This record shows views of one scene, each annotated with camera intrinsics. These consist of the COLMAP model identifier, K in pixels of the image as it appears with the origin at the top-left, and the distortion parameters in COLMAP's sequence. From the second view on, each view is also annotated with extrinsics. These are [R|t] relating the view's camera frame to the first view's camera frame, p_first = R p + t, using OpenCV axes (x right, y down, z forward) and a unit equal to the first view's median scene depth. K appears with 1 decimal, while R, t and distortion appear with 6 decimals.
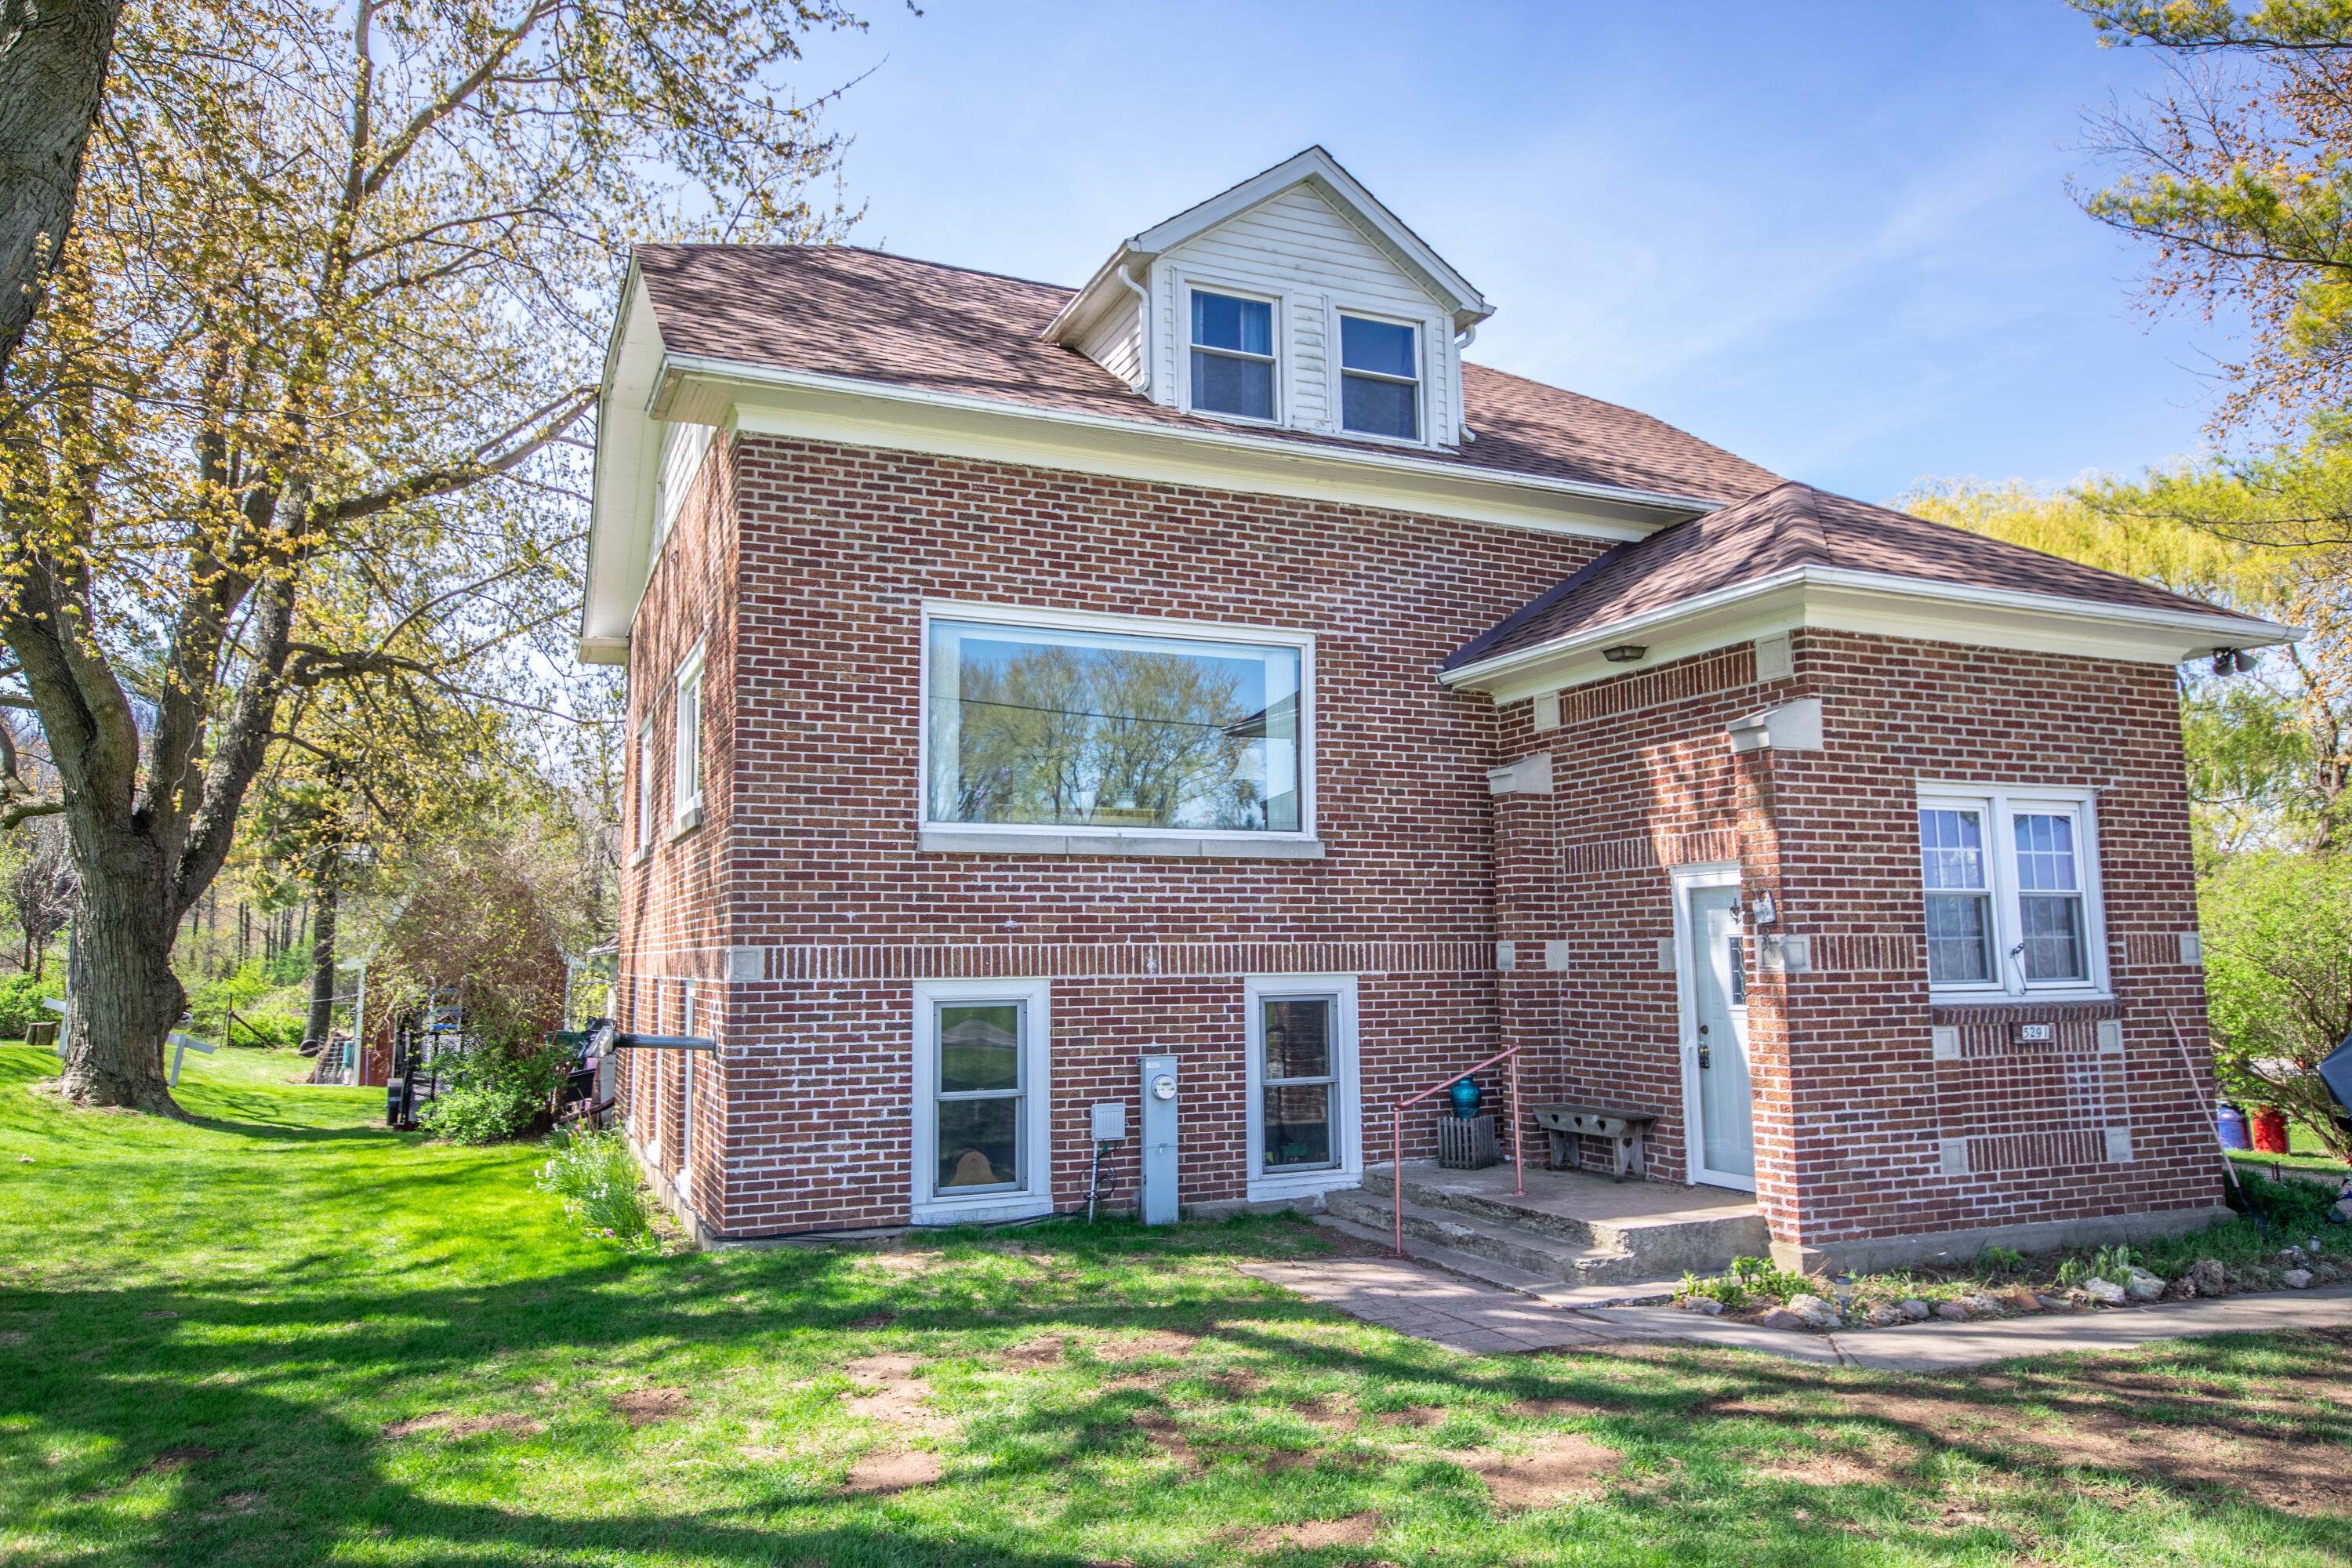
lens RADIAL K [[1615.3, 0, 1174.7], [0, 1615.3, 774.8], [0, 0, 1]] dist [0.000032, 0.017206]
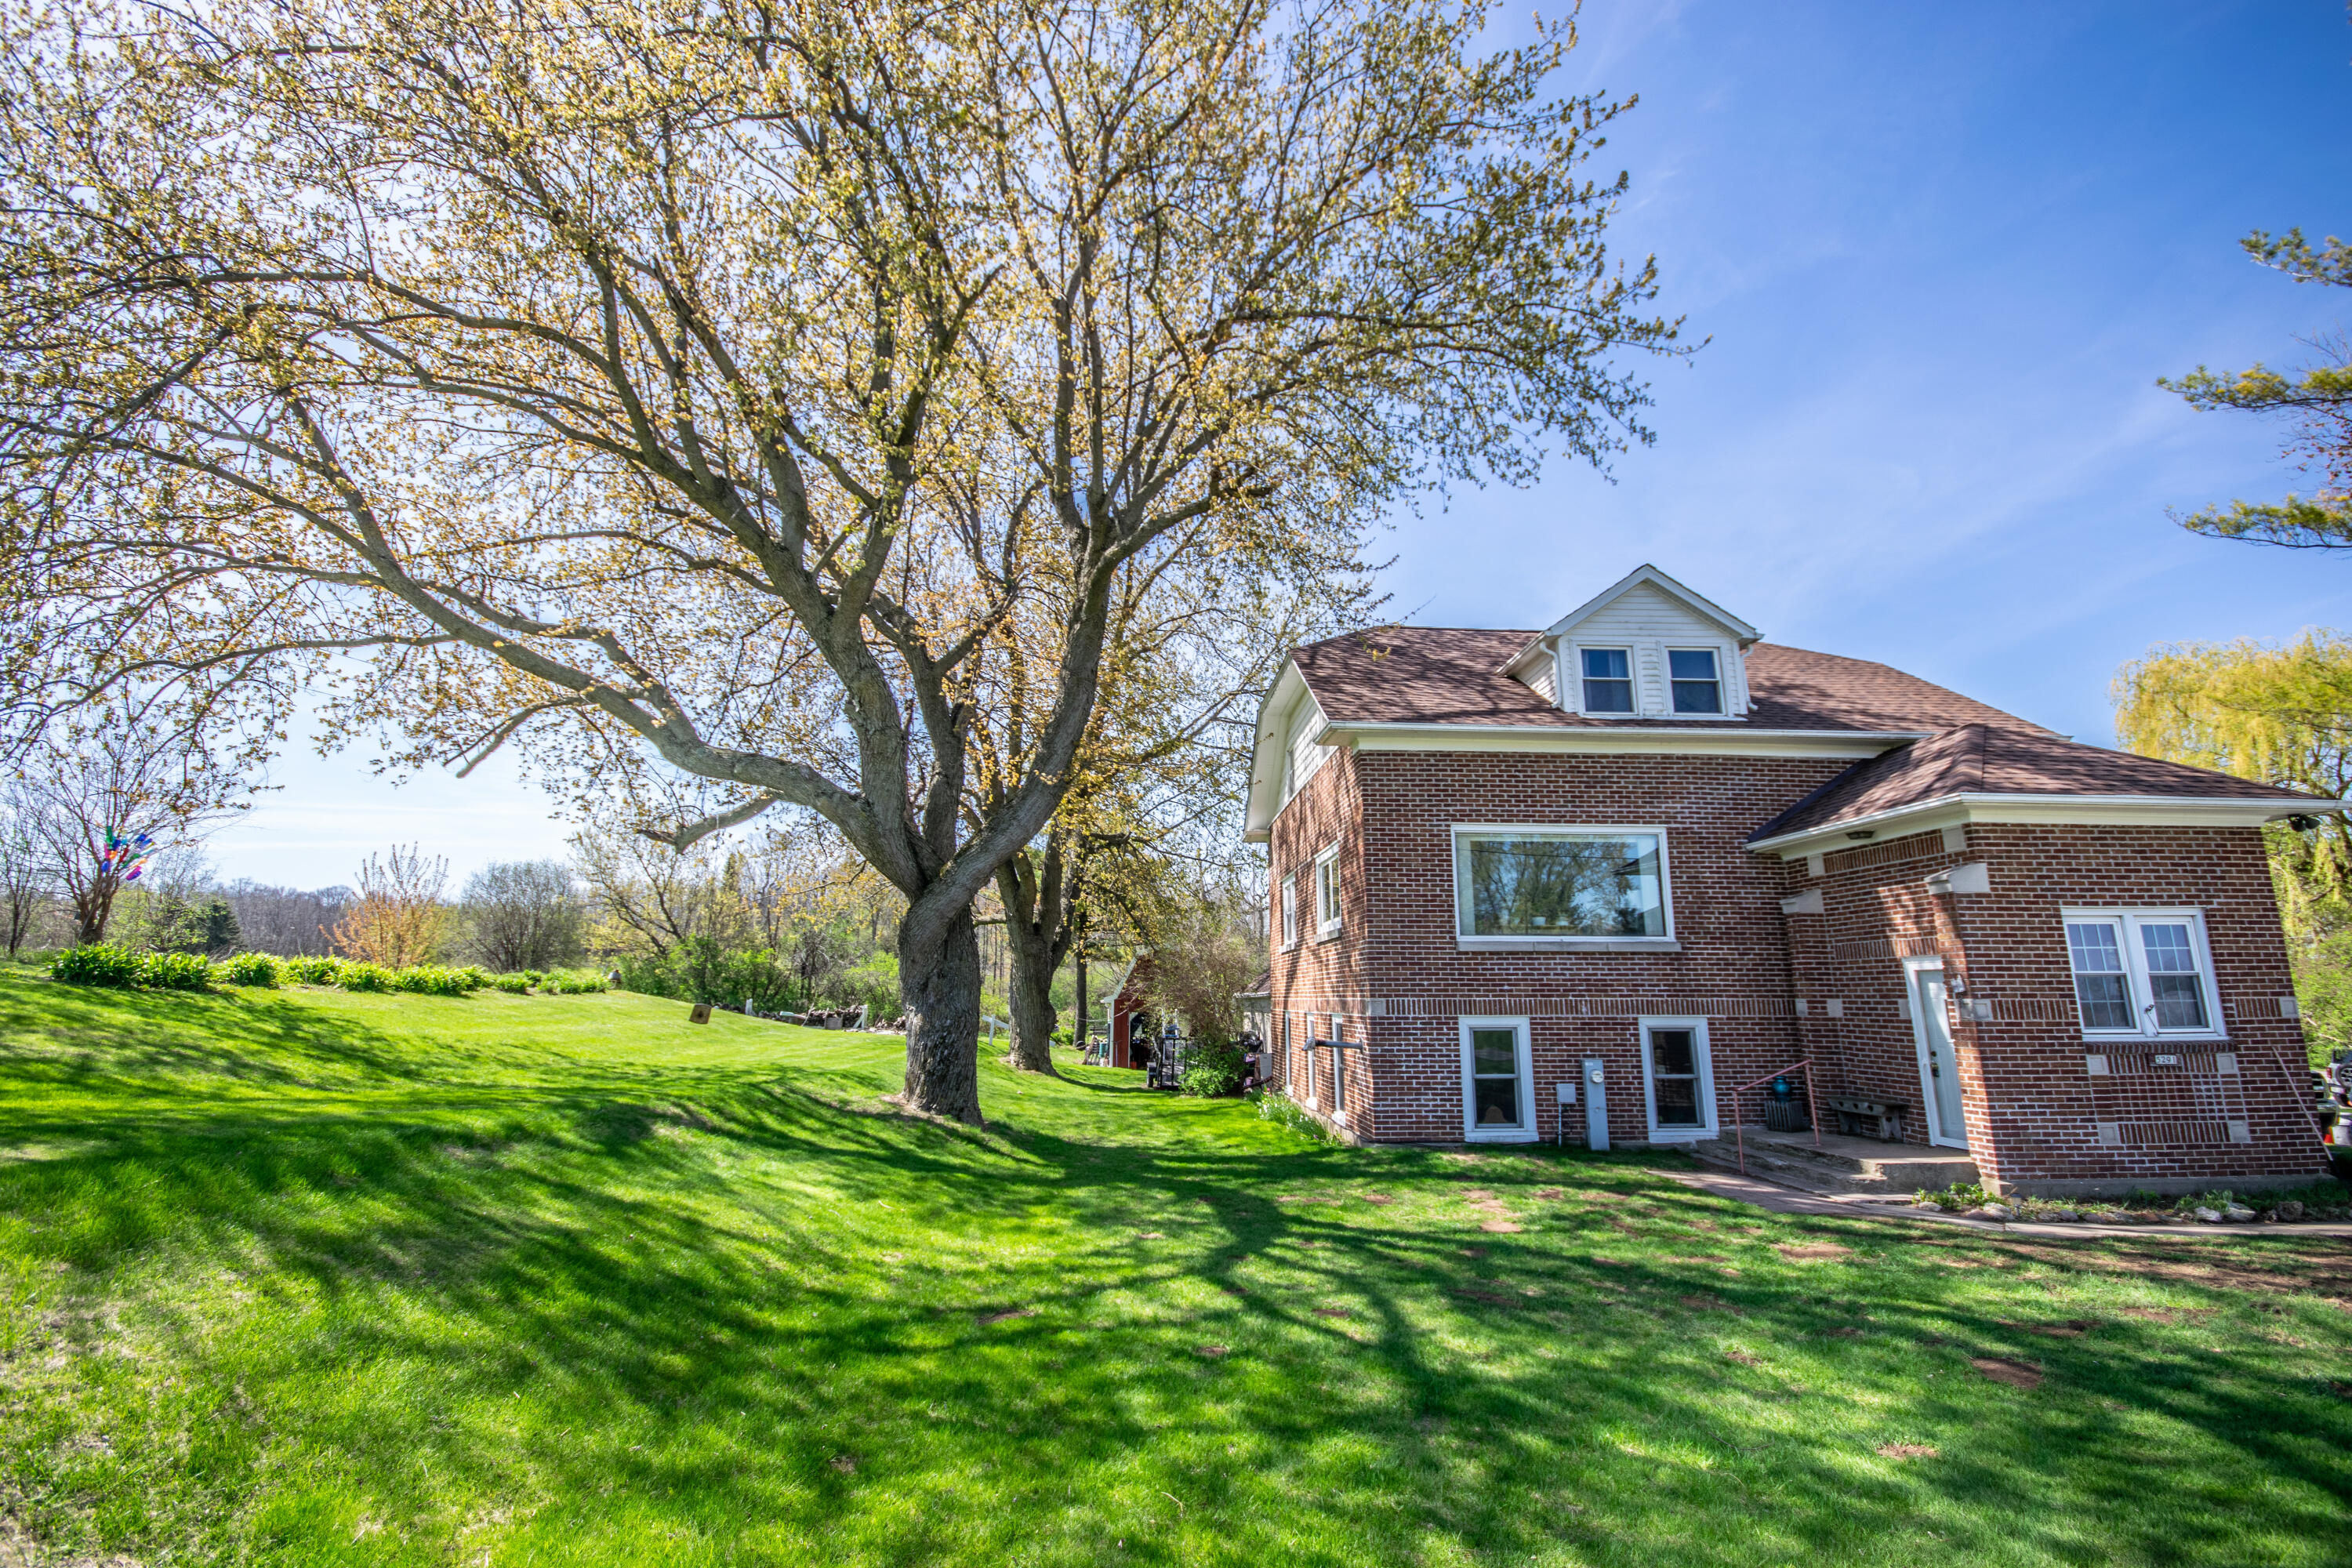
lens RADIAL K [[1031.9, 0, 1165.9], [0, 1031.9, 781.2], [0, 0, 1]] dist [-0.000181, -0.007475]
pose [[0.932117, -0.062696, -0.356688, -0.023958], [0.029064, 0.994674, -0.098884, -0.045298], [0.360988, 0.081804, 0.928976, -0.331068]]
